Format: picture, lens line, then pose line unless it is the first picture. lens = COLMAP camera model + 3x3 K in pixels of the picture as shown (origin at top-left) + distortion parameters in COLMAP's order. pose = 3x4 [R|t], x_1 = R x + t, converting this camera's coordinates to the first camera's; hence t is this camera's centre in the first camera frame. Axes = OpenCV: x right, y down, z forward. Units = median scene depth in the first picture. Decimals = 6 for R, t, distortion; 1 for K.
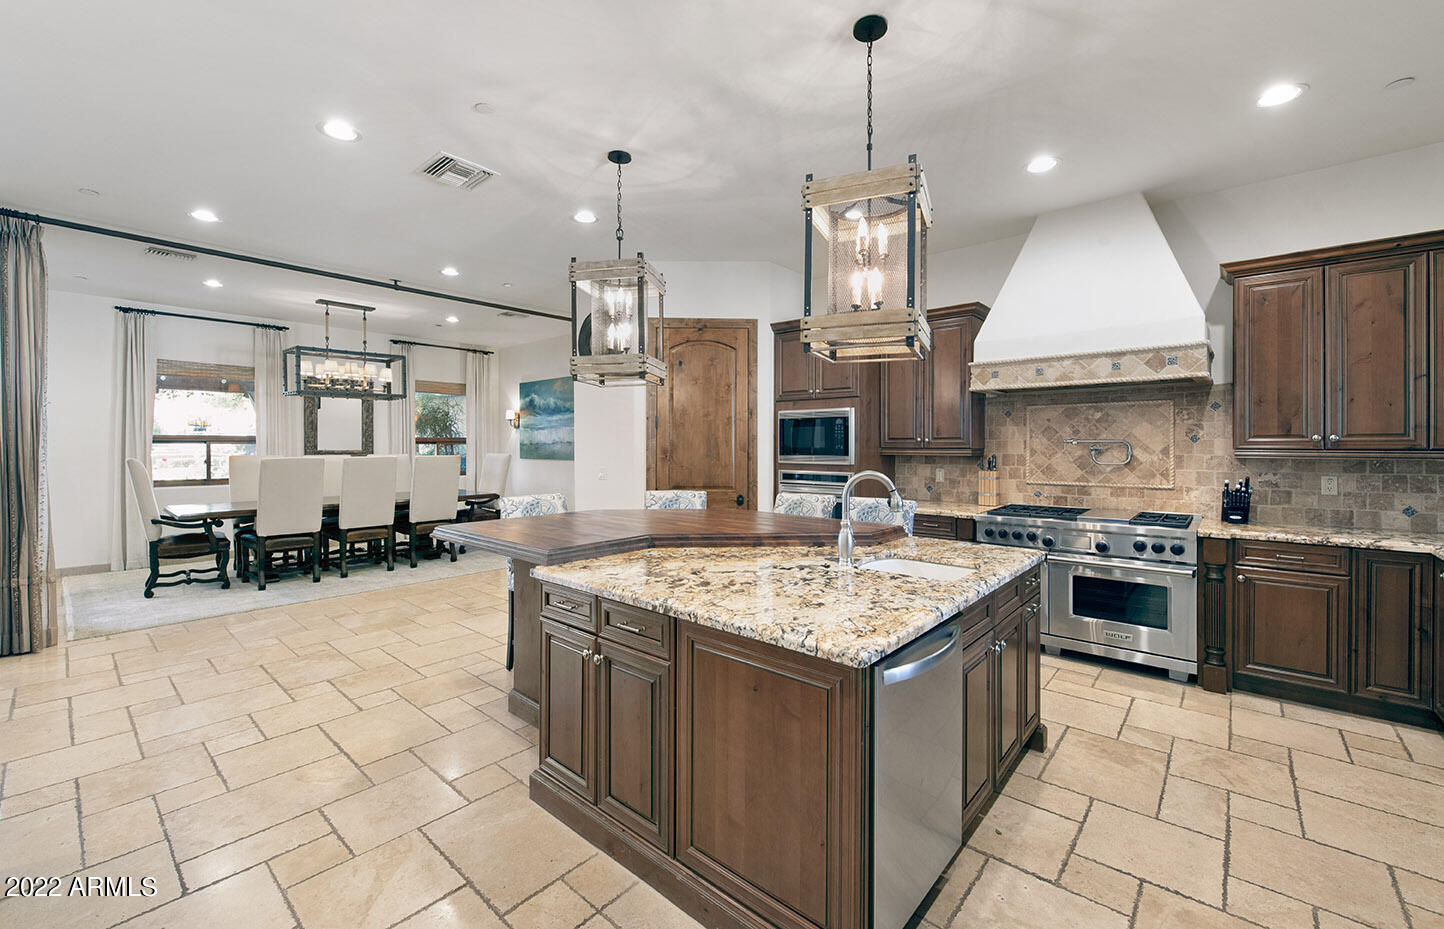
lens RADIAL K [[593.3, 0, 741.1], [0, 593.3, 444.0], [0, 0, 1]] dist [-0.003544, -0.000624]
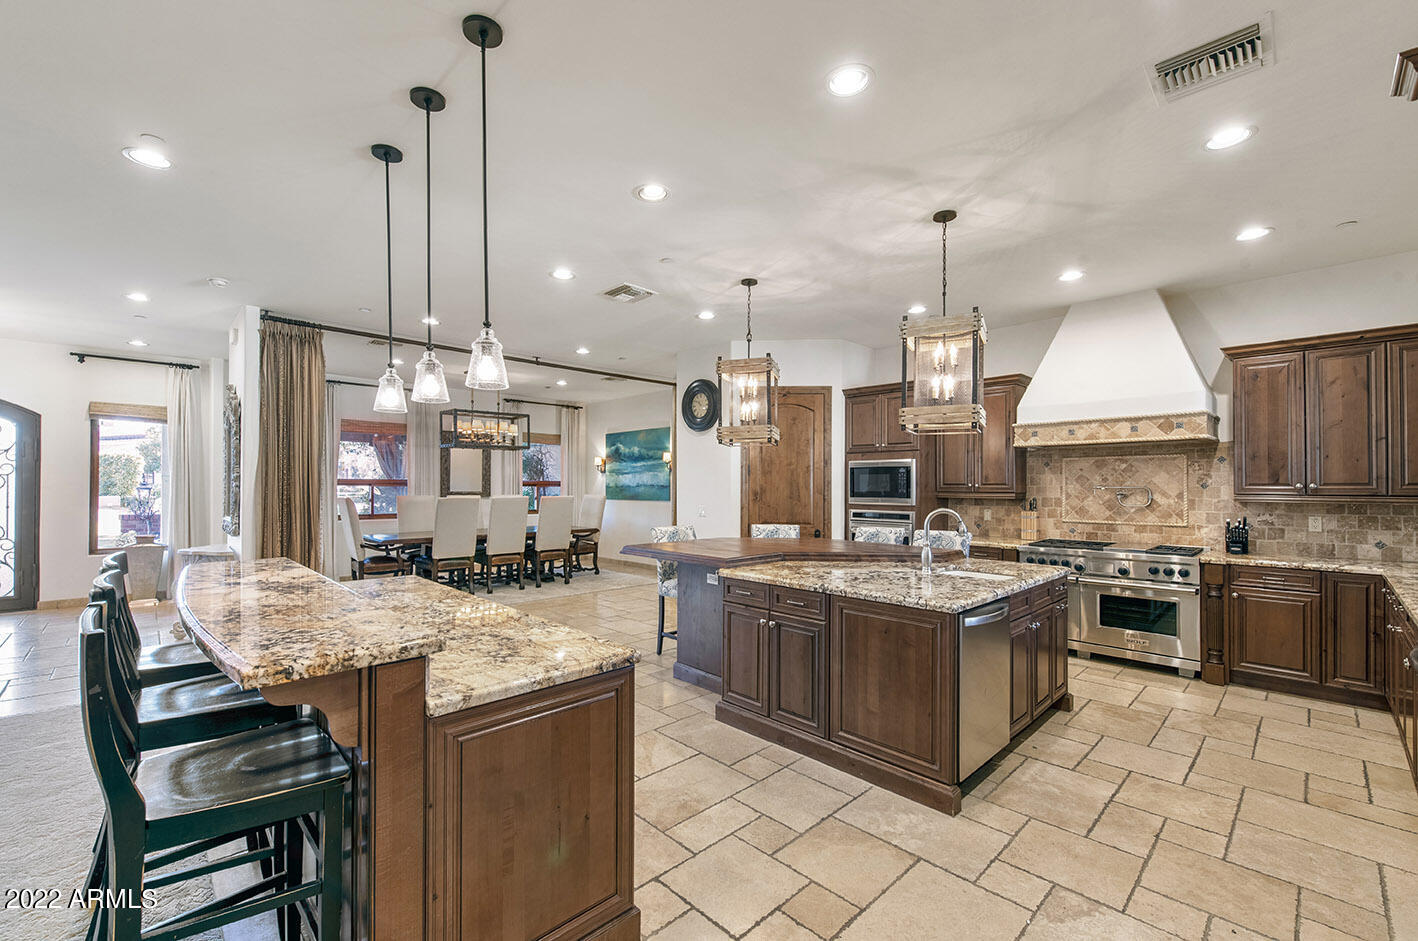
lens RADIAL K [[600.6, 0, 705.7], [0, 600.6, 479.5], [0, 0, 1]] dist [-0.004081, -0.000713]
pose [[0.994526, 0.001862, -0.104471, -0.150851], [-0.002895, 0.999948, -0.009735, -0.007612], [0.104448, 0.009984, 0.994480, -0.383877]]
